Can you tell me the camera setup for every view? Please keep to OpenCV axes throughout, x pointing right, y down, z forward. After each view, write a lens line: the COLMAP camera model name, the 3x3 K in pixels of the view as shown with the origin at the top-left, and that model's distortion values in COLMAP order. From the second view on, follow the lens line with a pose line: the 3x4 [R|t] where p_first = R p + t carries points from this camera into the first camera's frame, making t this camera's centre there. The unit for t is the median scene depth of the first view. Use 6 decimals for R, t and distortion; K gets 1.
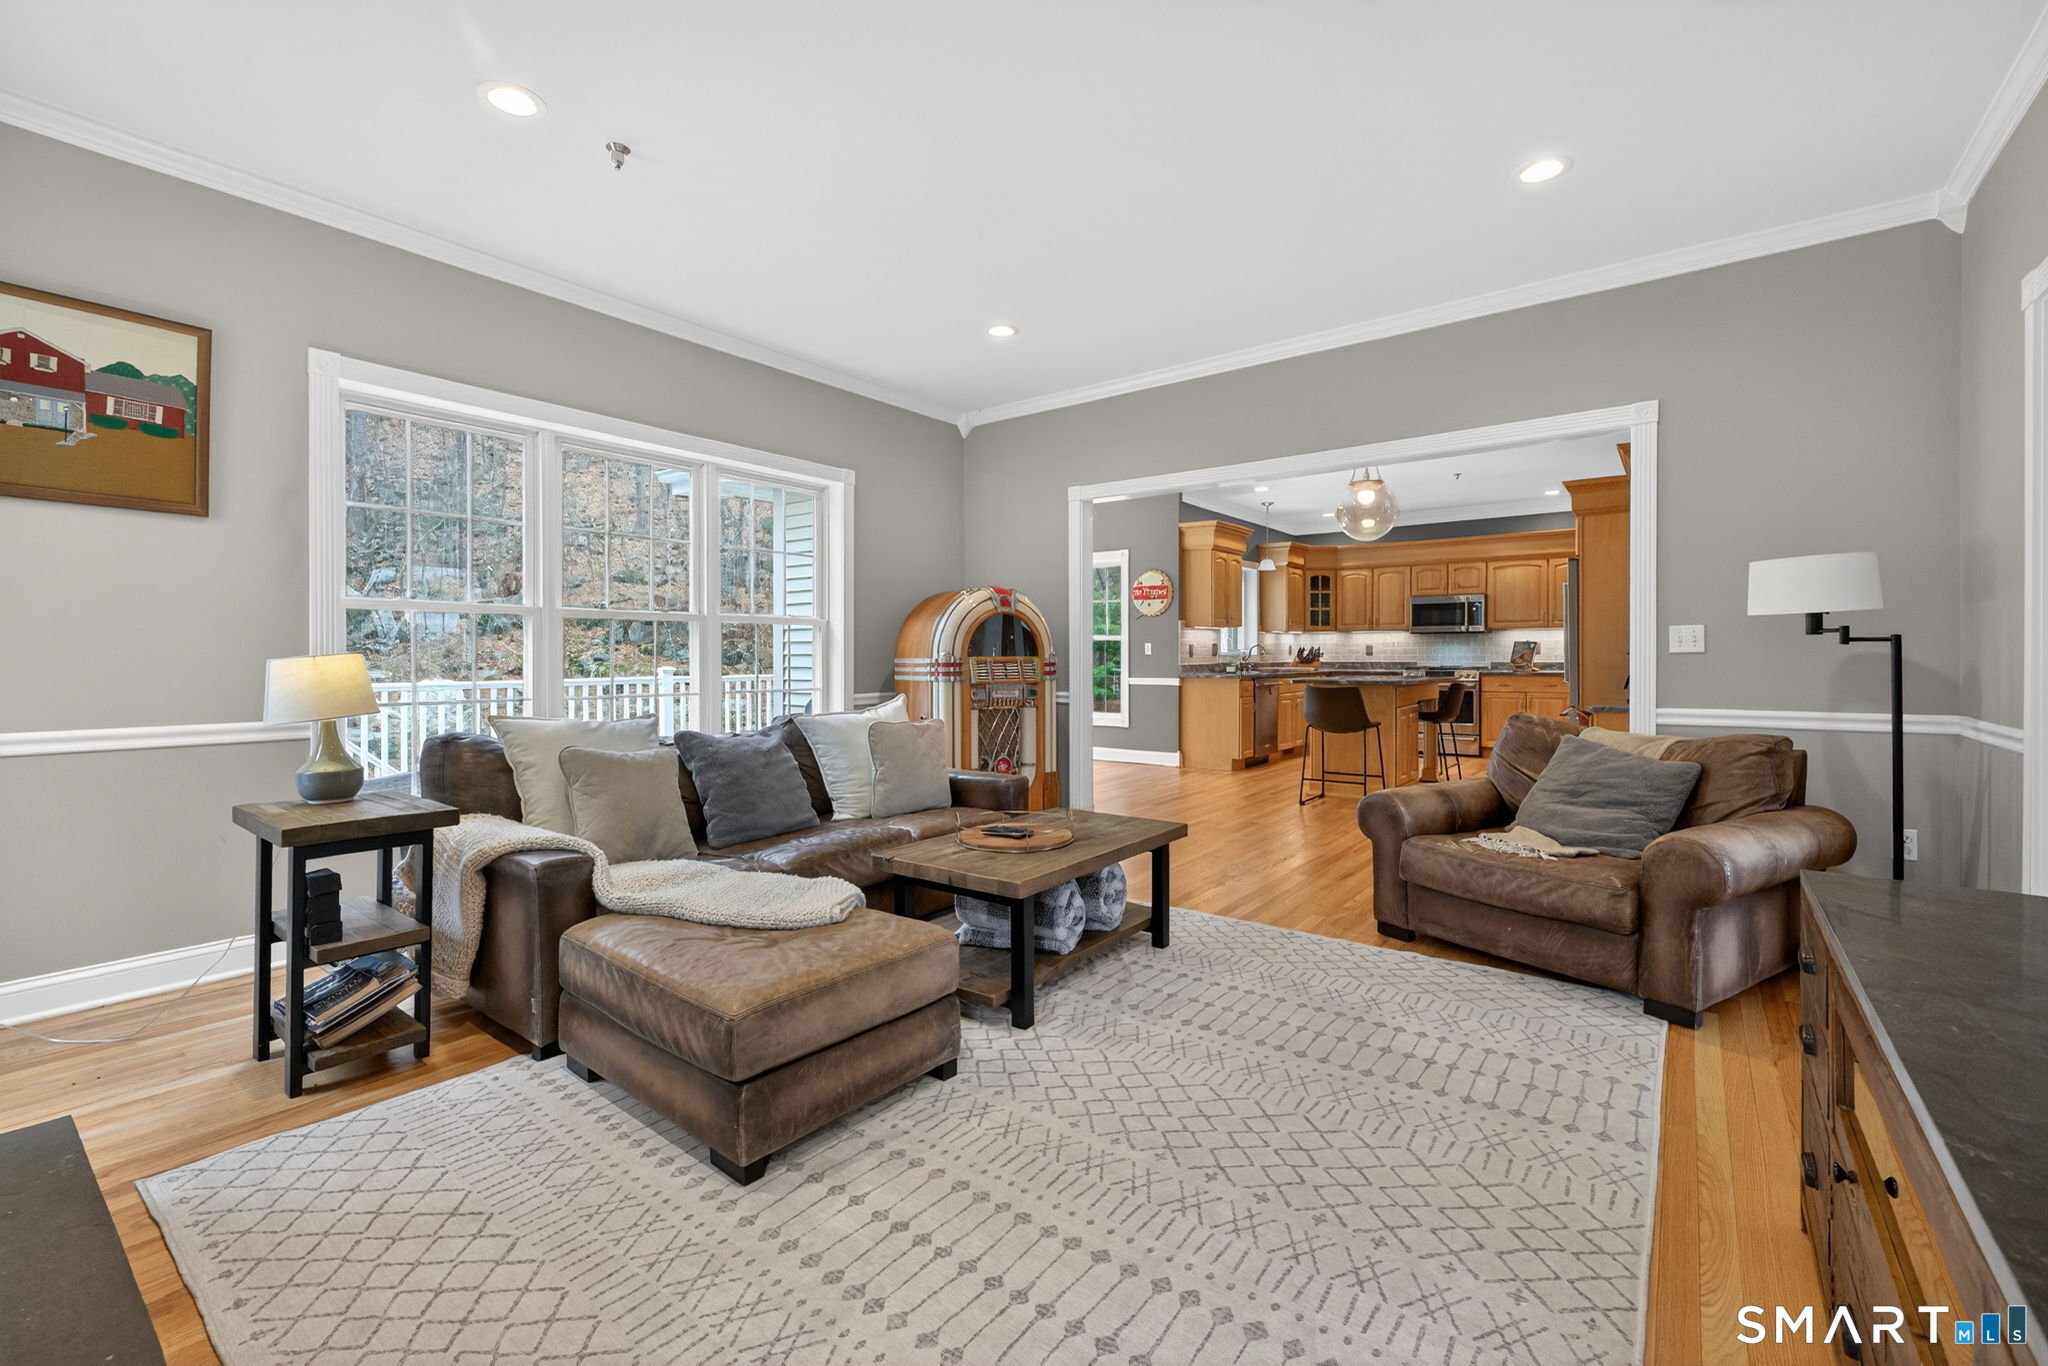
lens RADIAL K [[845.7, 0, 1026.8], [0, 845.7, 653.5], [0, 0, 1]] dist [0.000970, 0.000011]
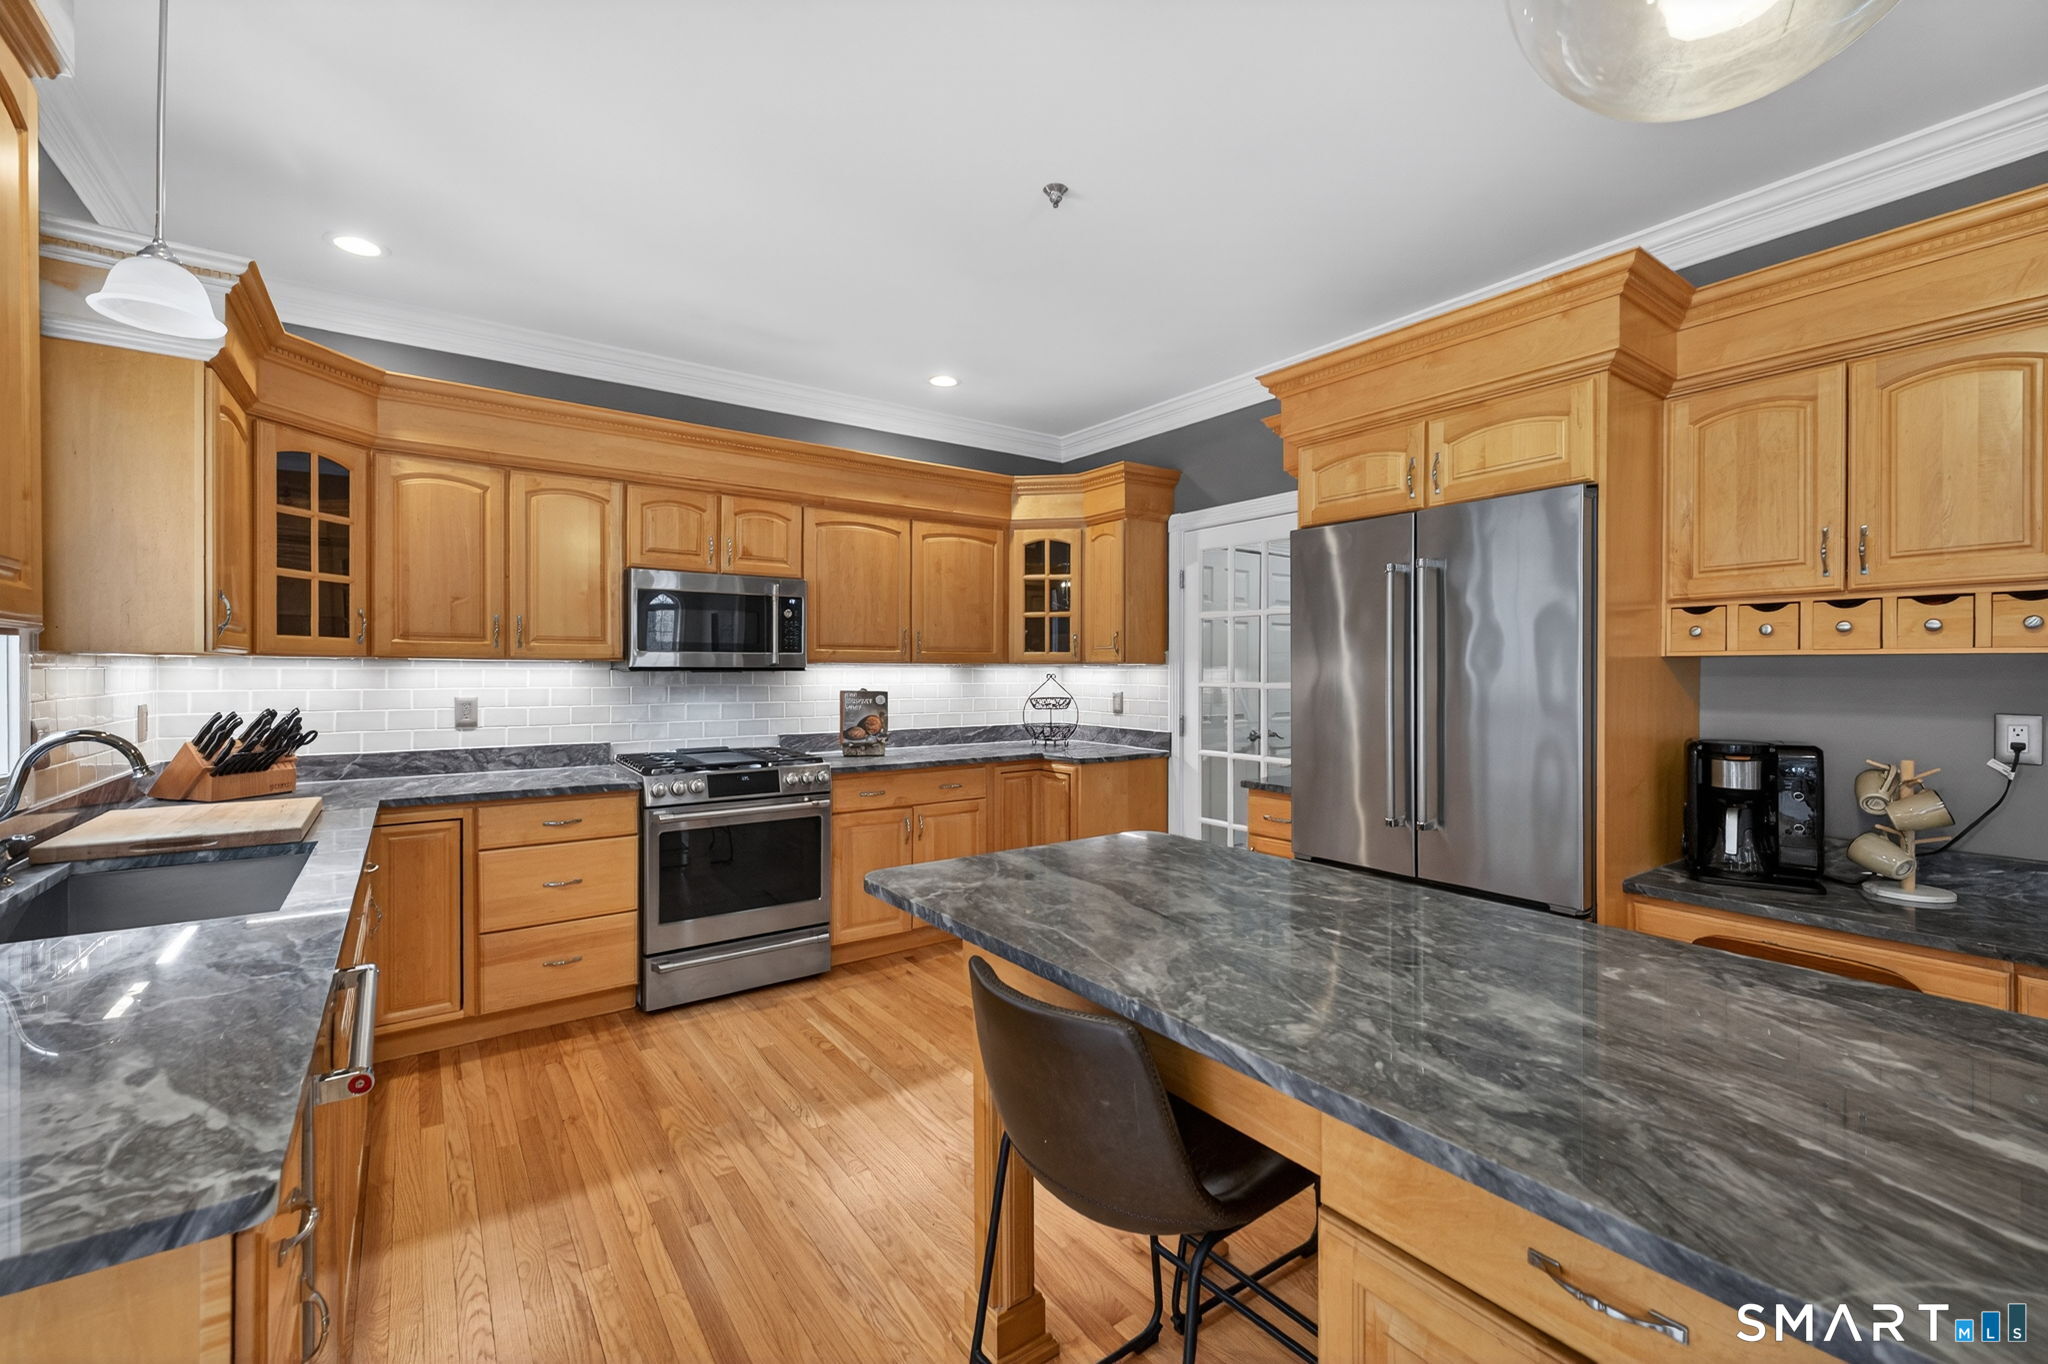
lens RADIAL K [[856.4, 0, 1024.0], [0, 856.4, 682.0], [0, 0, 1]] dist [0.002817, 0.000526]
pose [[0.311065, -0.009256, 0.950344, 0.166557], [-0.005928, 0.999914, 0.011680, -0.024744], [-0.950370, -0.009267, 0.310983, 0.766662]]
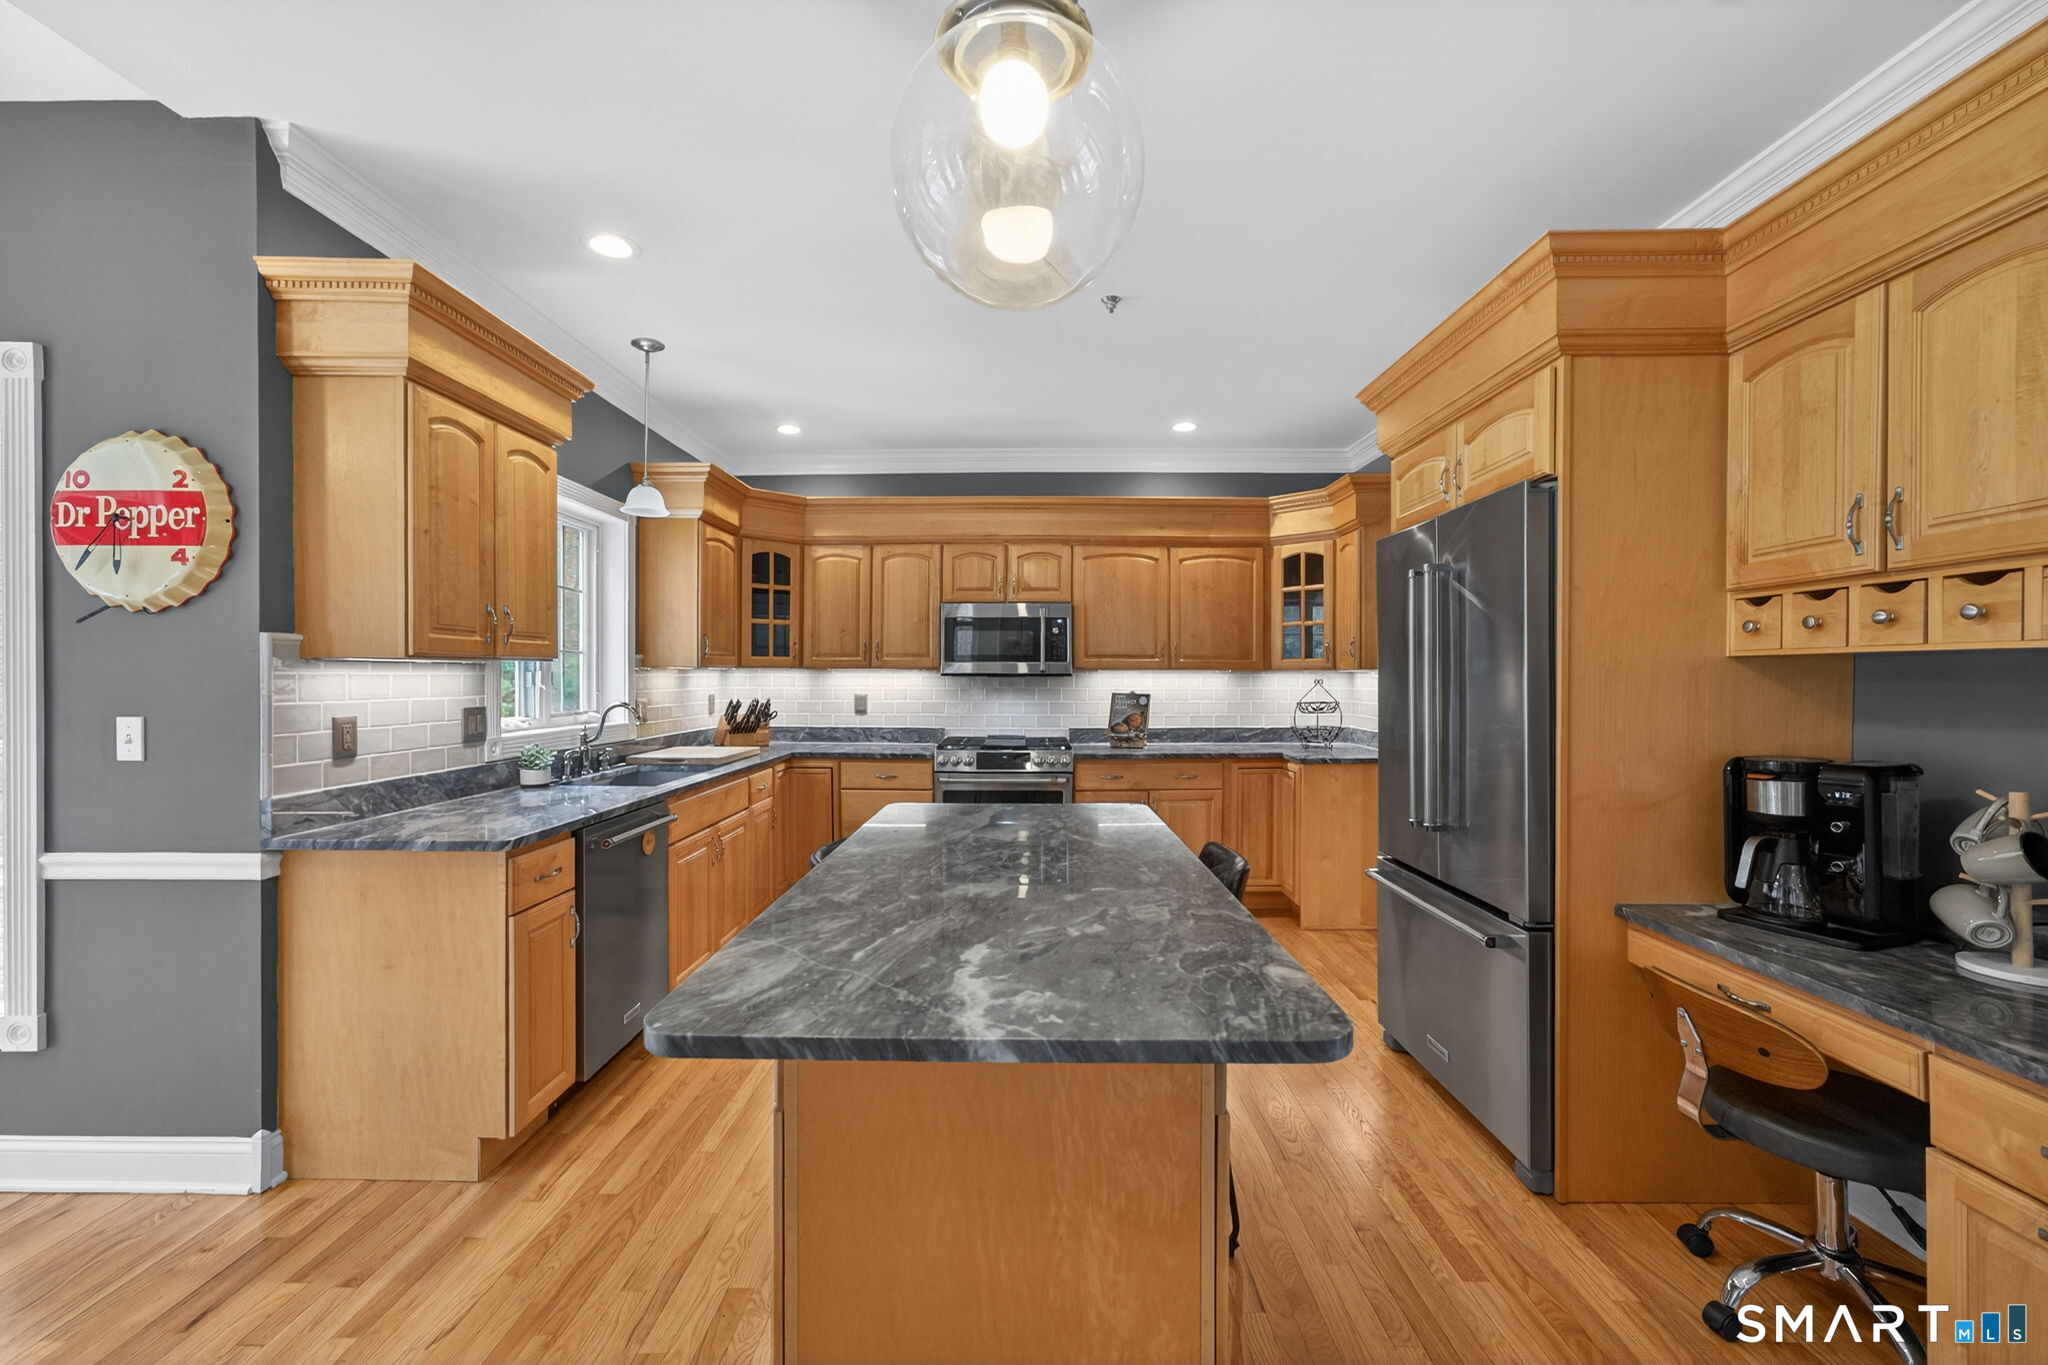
lens RADIAL K [[824.7, 0, 996.7], [0, 824.7, 684.3], [0, 0, 1]] dist [0.000465, 0.005434]
pose [[0.813920, -0.000522, 0.580976, 0.197162], [-0.005935, 0.999940, 0.009213, -0.024224], [-0.580946, -0.010946, 0.813868, 0.599647]]
